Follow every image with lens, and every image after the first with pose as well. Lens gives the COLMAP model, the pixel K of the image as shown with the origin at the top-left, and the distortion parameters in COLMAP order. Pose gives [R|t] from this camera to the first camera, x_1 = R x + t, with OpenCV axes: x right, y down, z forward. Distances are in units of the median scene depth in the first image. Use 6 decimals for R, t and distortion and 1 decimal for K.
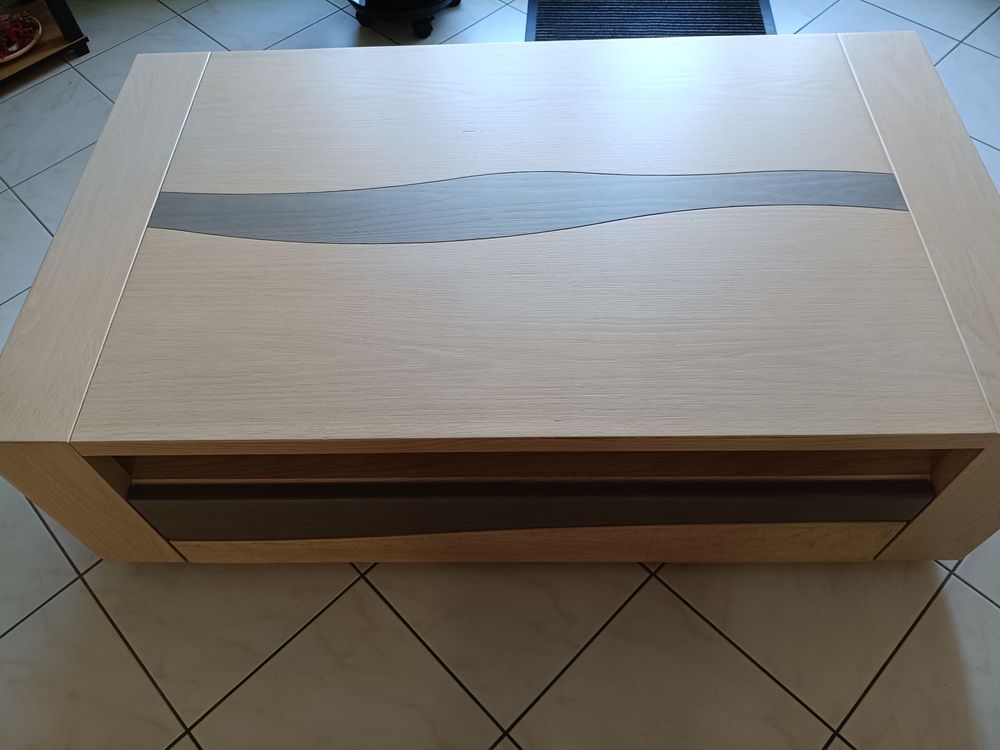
lens RADIAL K [[766.6, 0, 494.6], [0, 766.6, 376.2], [0, 0, 1]] dist [0.022369, -0.044842]
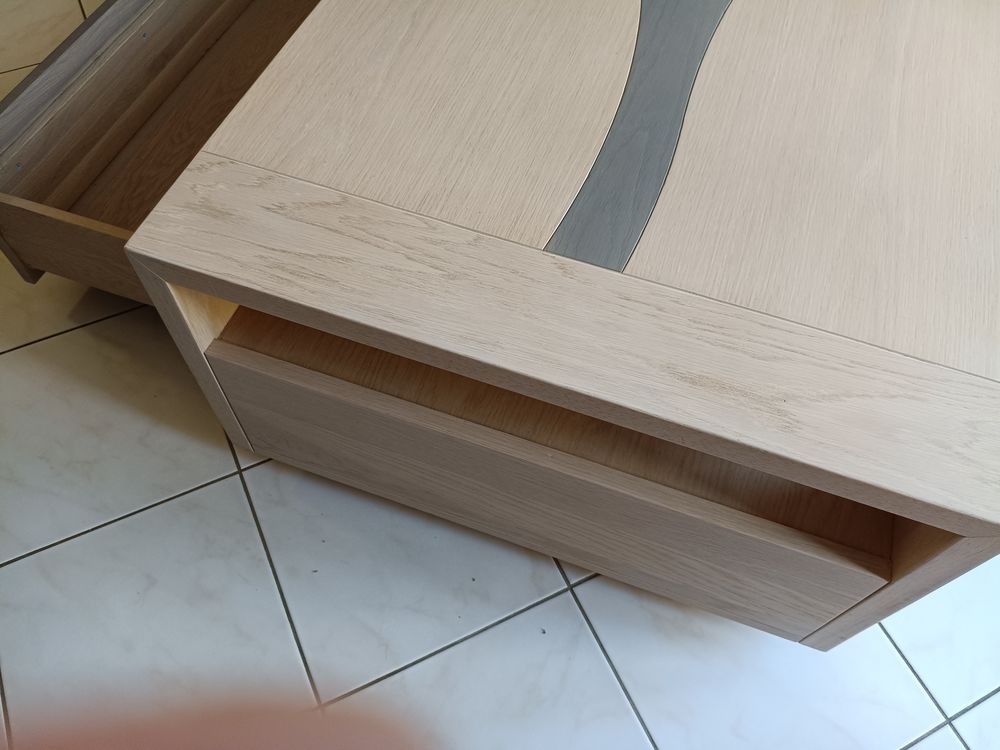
lens RADIAL K [[758.6, 0, 494.0], [0, 758.6, 371.1], [0, 0, 1]] dist [0.066701, -0.121575]
pose [[-0.321580, 0.823315, -0.467695, 1.030235], [-0.795607, 0.032876, 0.604920, -0.625552], [0.513416, 0.566632, 0.644463, 0.670428]]
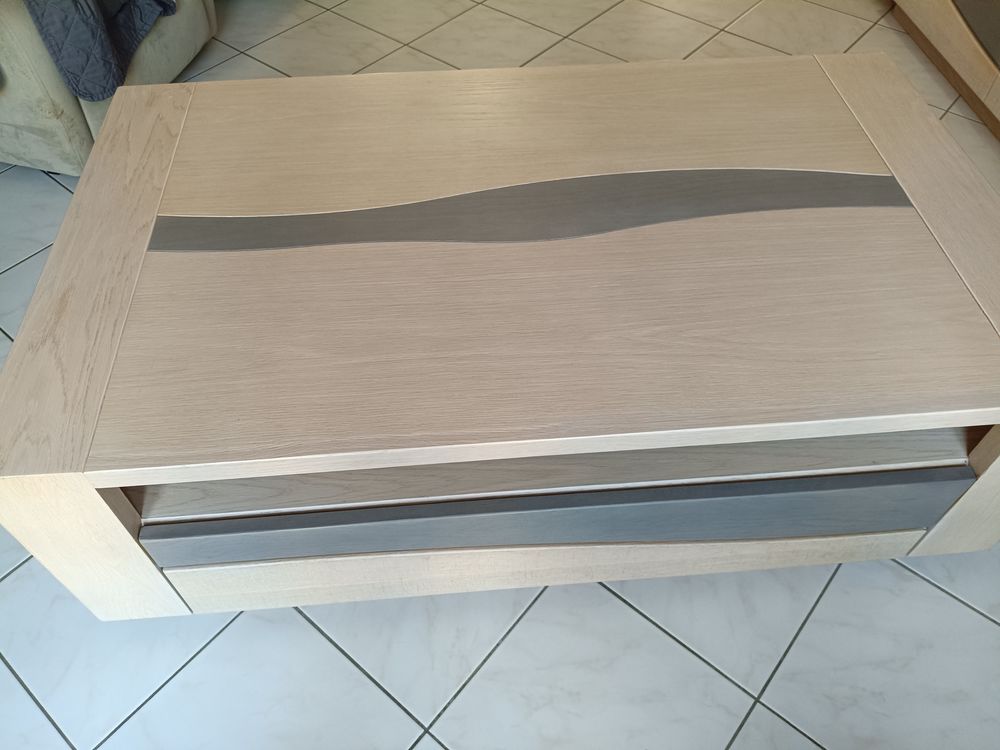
lens RADIAL K [[766.6, 0, 494.6], [0, 766.6, 376.2], [0, 0, 1]] dist [0.022369, -0.044842]
pose [[-0.994239, 0.103529, -0.027770, 0.156026], [-0.057362, -0.295044, 0.953760, -1.395210], [0.090549, 0.949858, 0.299283, 1.021727]]
